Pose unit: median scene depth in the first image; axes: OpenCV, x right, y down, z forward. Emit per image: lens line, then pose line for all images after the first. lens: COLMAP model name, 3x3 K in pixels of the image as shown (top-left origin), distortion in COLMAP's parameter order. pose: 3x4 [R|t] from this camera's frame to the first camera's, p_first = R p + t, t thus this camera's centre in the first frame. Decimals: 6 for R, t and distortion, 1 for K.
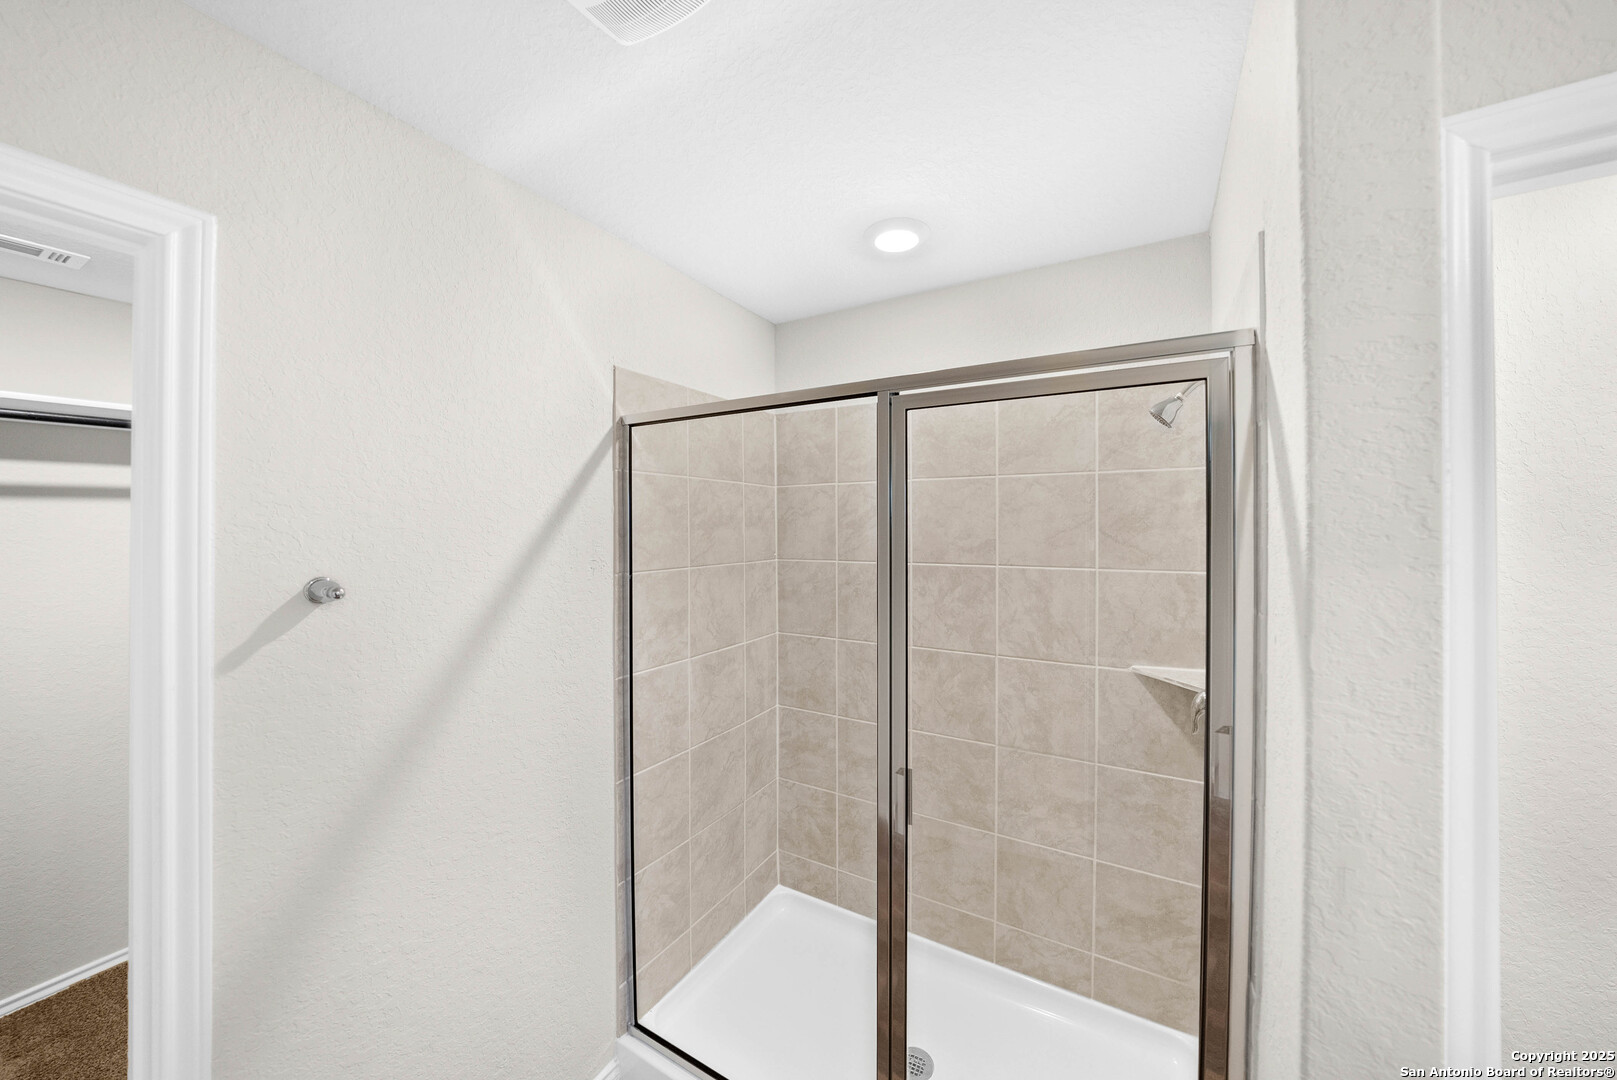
lens RADIAL K [[565.5, 0, 809.9], [0, 565.5, 525.9], [0, 0, 1]] dist [-0.022949, 0.003146]
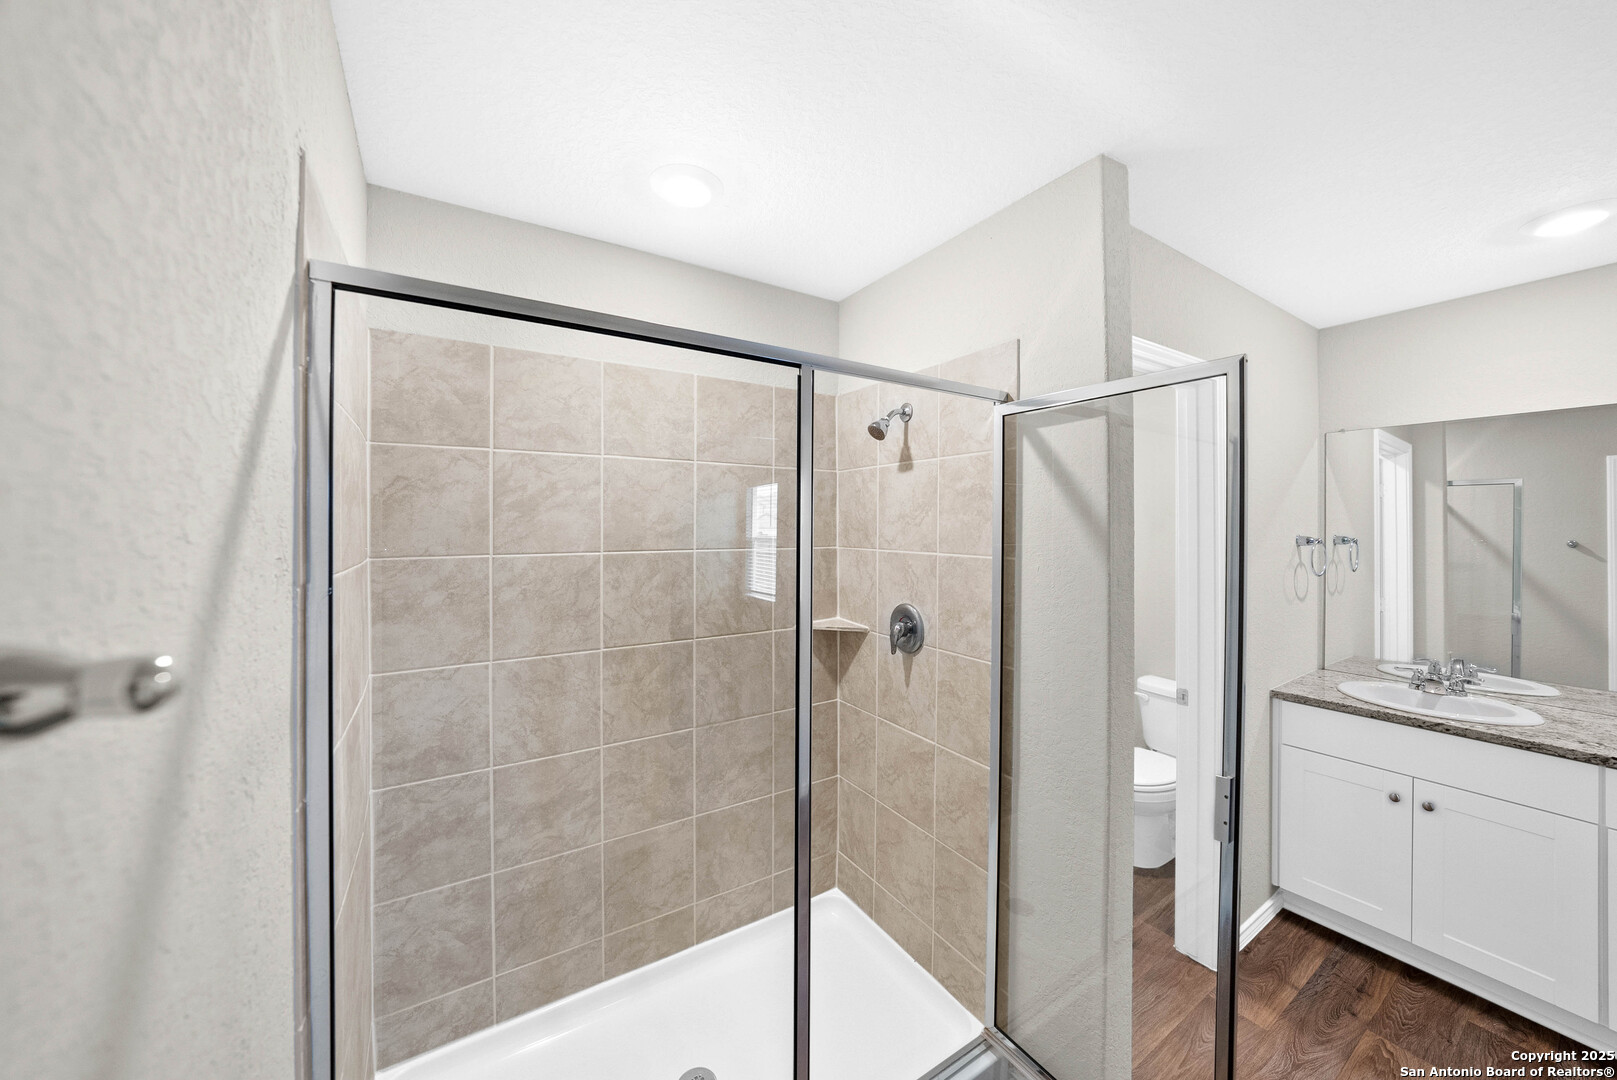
lens RADIAL K [[565.5, 0, 811.9], [0, 565.5, 521.2], [0, 0, 1]] dist [-0.022949, 0.003146]
pose [[0.459611, 0.008177, 0.888083, -0.455763], [-0.002911, 0.999966, -0.007701, 0.025042], [-0.888115, 0.000954, 0.459620, 0.334352]]
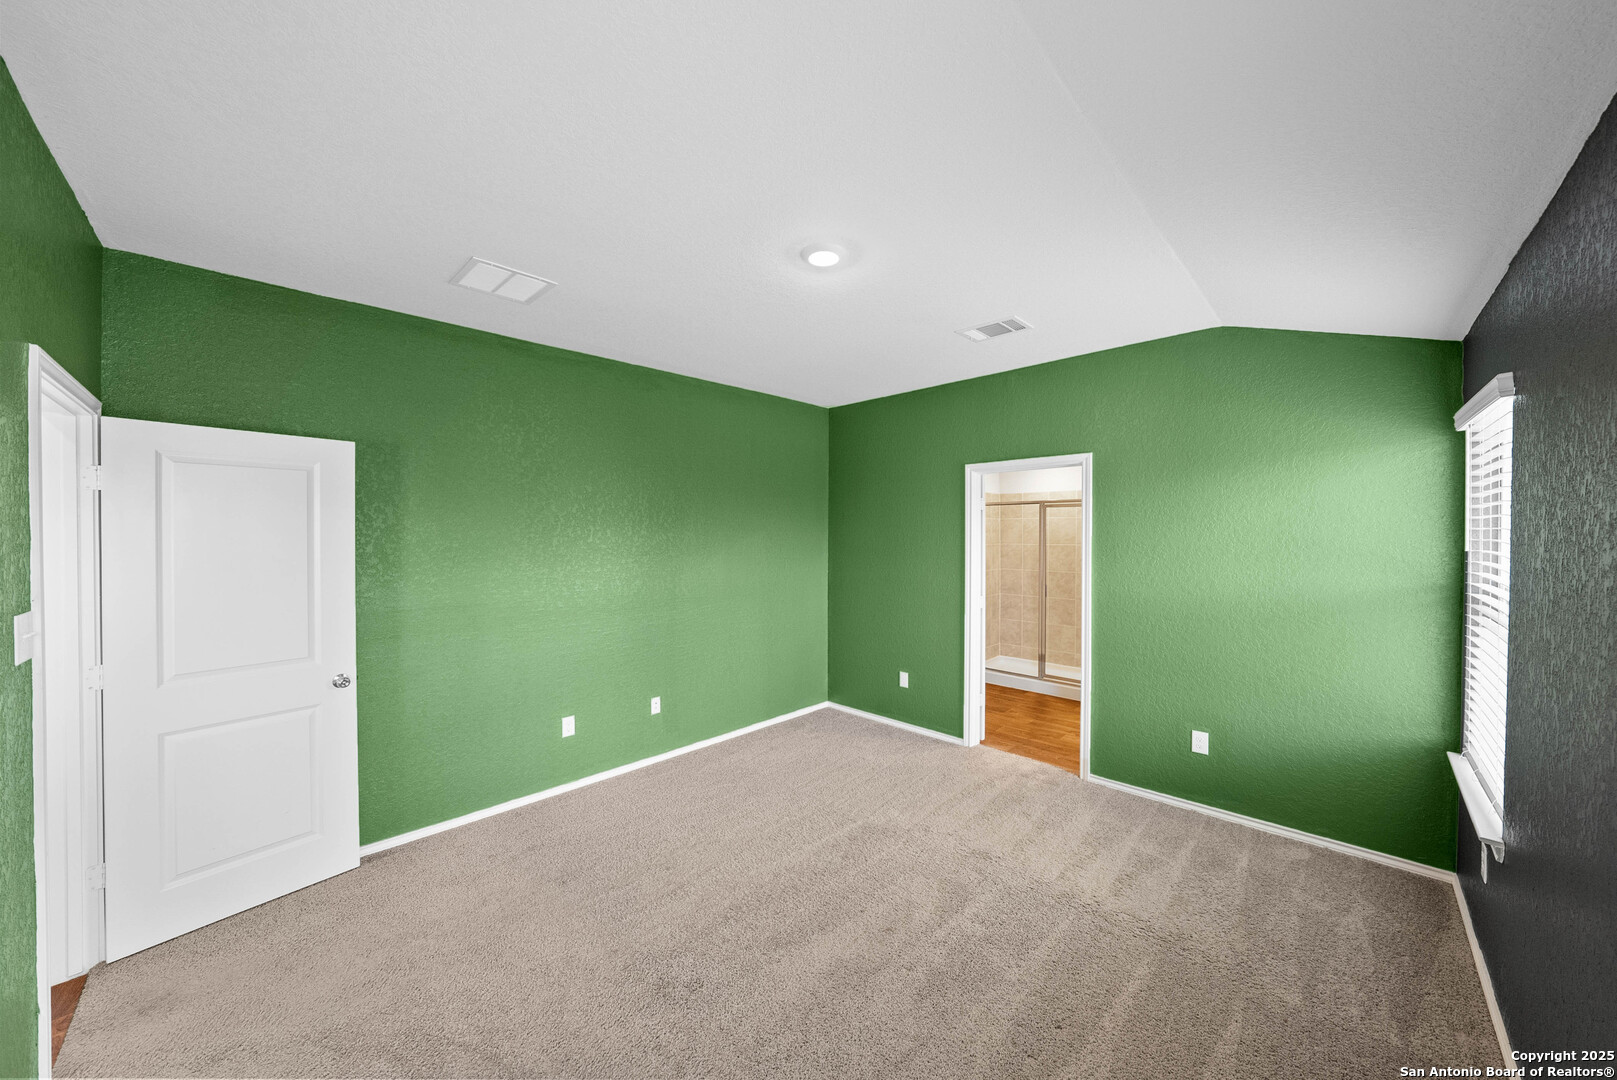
lens RADIAL K [[565.5, 0, 811.2], [0, 565.5, 532.8], [0, 0, 1]] dist [-0.022949, 0.003146]
pose [[0.971419, 0.005938, -0.237296, -0.375162], [-0.004803, 0.999974, 0.005362, -0.007684], [0.237322, -0.004069, 0.971423, -2.460579]]
